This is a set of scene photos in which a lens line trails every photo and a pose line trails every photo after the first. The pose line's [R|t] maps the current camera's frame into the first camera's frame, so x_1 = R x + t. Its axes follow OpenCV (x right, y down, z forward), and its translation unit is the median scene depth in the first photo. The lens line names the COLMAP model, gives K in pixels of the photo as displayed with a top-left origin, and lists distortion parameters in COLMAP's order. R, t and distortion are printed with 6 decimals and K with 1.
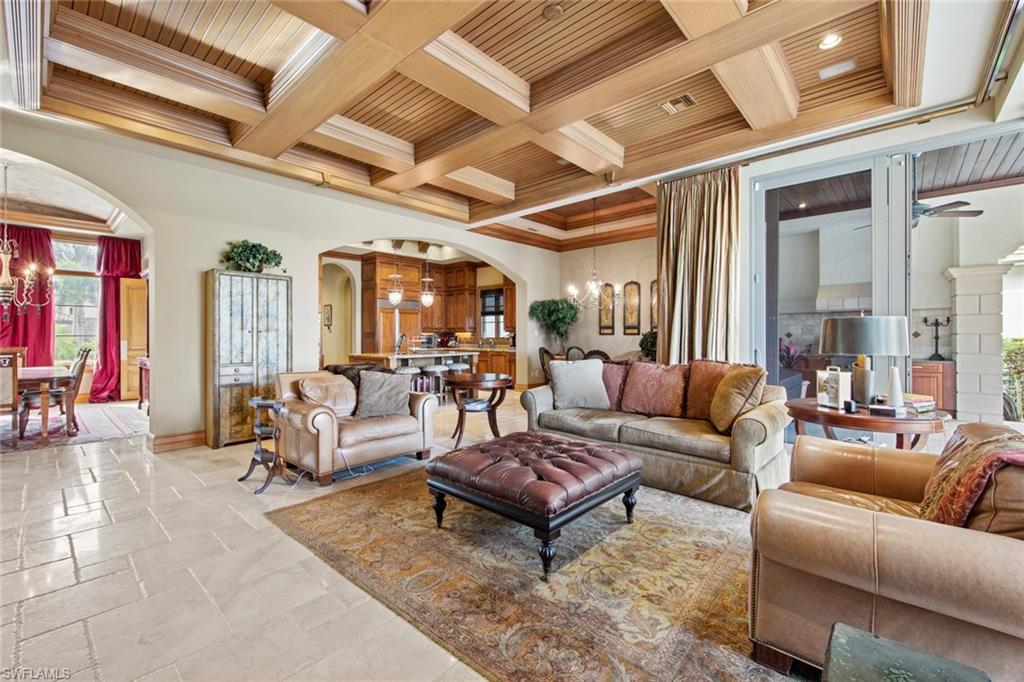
lens RADIAL K [[425.4, 0, 512.1], [0, 425.4, 340.5], [0, 0, 1]] dist [0.004159, -0.003082]
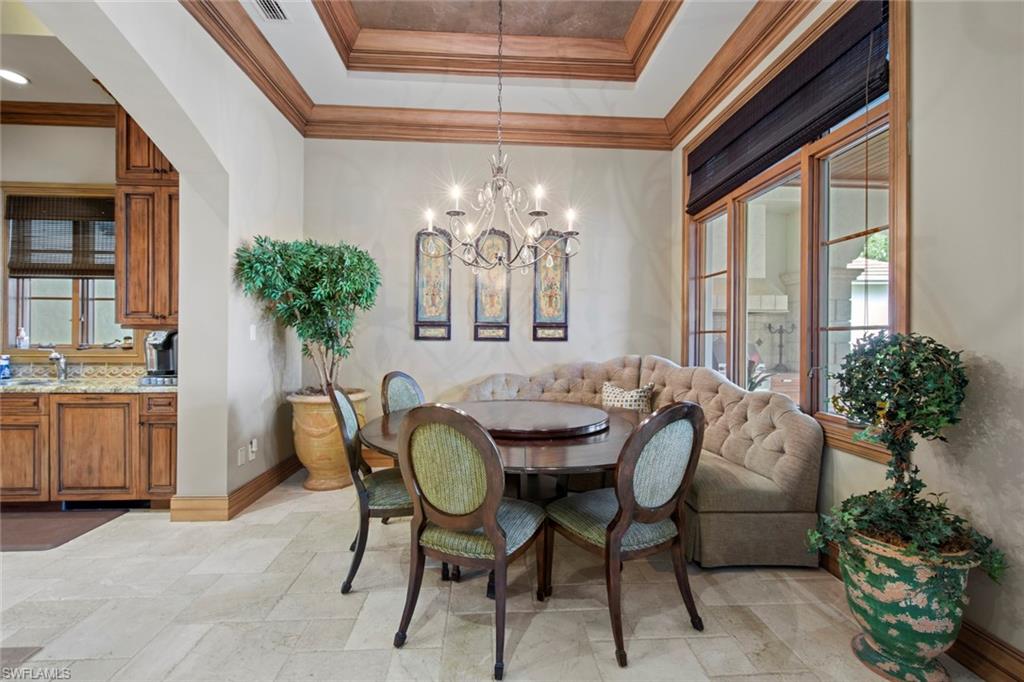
lens RADIAL K [[425.4, 0, 514.0], [0, 425.4, 337.9], [0, 0, 1]] dist [0.004159, -0.003082]
pose [[0.700430, 0.008767, 0.713667, -0.042451], [-0.000437, 0.999930, -0.011855, -0.010437], [-0.713721, 0.007992, 0.700385, 0.622223]]
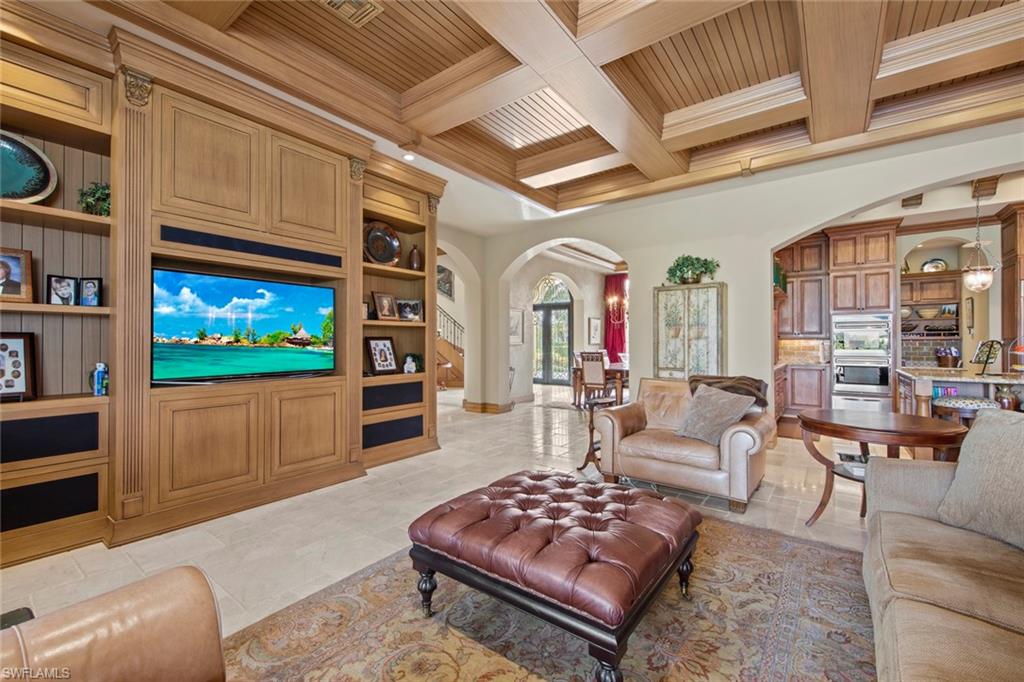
lens RADIAL K [[425.4, 0, 506.7], [0, 425.4, 341.8], [0, 0, 1]] dist [0.004159, -0.003082]
pose [[0.080848, -0.000615, -0.996726, 0.231733], [-0.010972, 0.999939, -0.001507, -0.004668], [0.996666, 0.011058, 0.080837, 0.251948]]
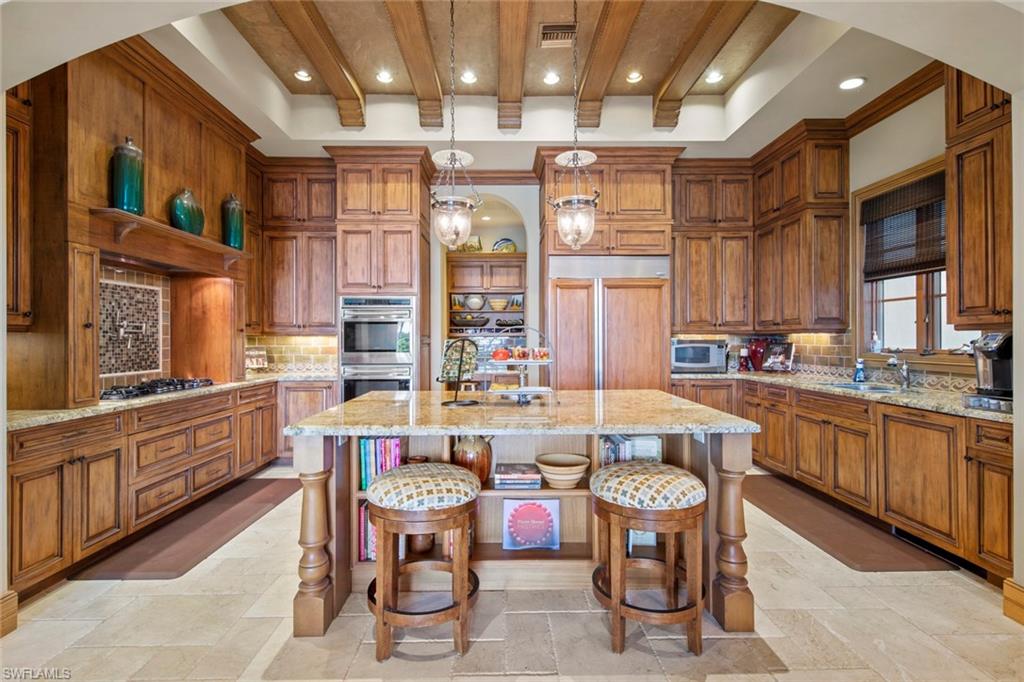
lens RADIAL K [[481.3, 0, 504.0], [0, 481.3, 337.5], [0, 0, 1]] dist [0.003569, -0.000650]
pose [[0.676366, -0.000052, -0.736566, 0.014616], [-0.008372, 0.999935, -0.007758, -0.012692], [0.736519, 0.011414, 0.676321, 0.676504]]
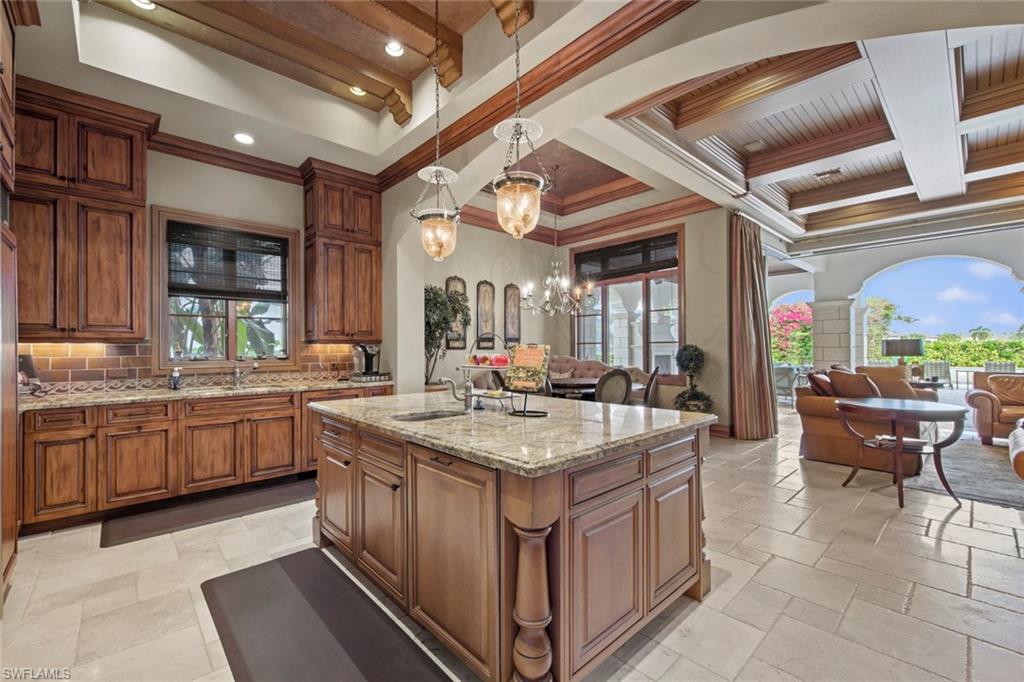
lens RADIAL K [[425.4, 0, 513.2], [0, 425.4, 342.1], [0, 0, 1]] dist [0.004159, -0.003082]
pose [[0.091379, 0.016235, 0.995684, -0.472896], [0.017819, 0.999680, -0.017936, -0.010985], [-0.995657, 0.019381, 0.091060, 0.846530]]
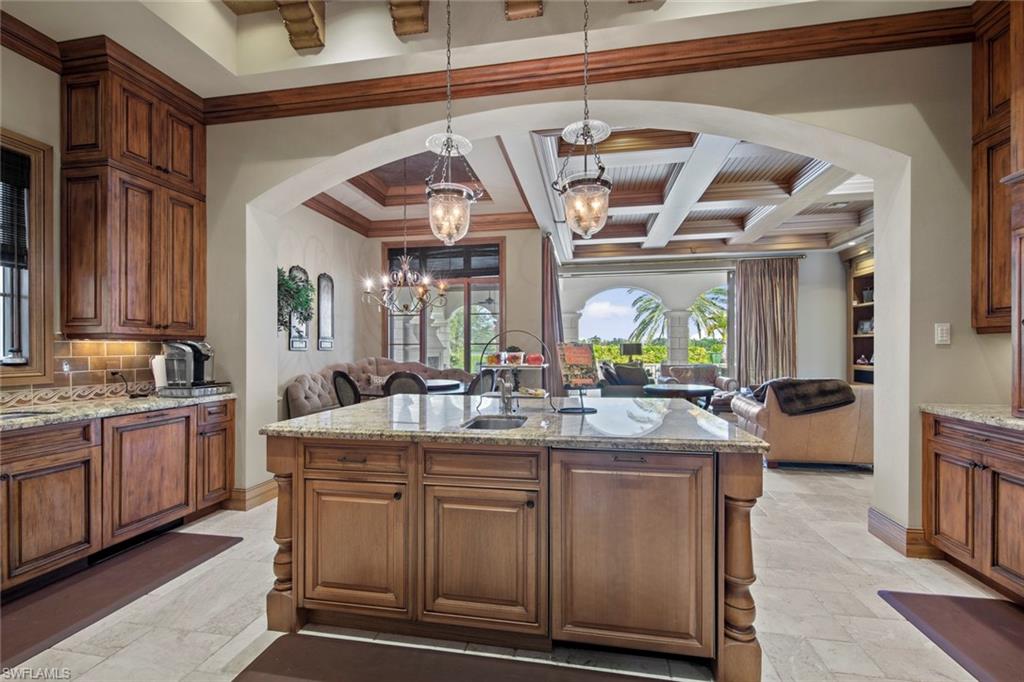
lens RADIAL K [[425.4, 0, 516.9], [0, 425.4, 348.5], [0, 0, 1]] dist [0.004159, -0.003082]
pose [[-0.533346, 0.005390, 0.845880, -0.420969], [0.015566, 0.999873, 0.003444, -0.011982], [-0.845754, 0.015004, -0.533362, 1.025205]]
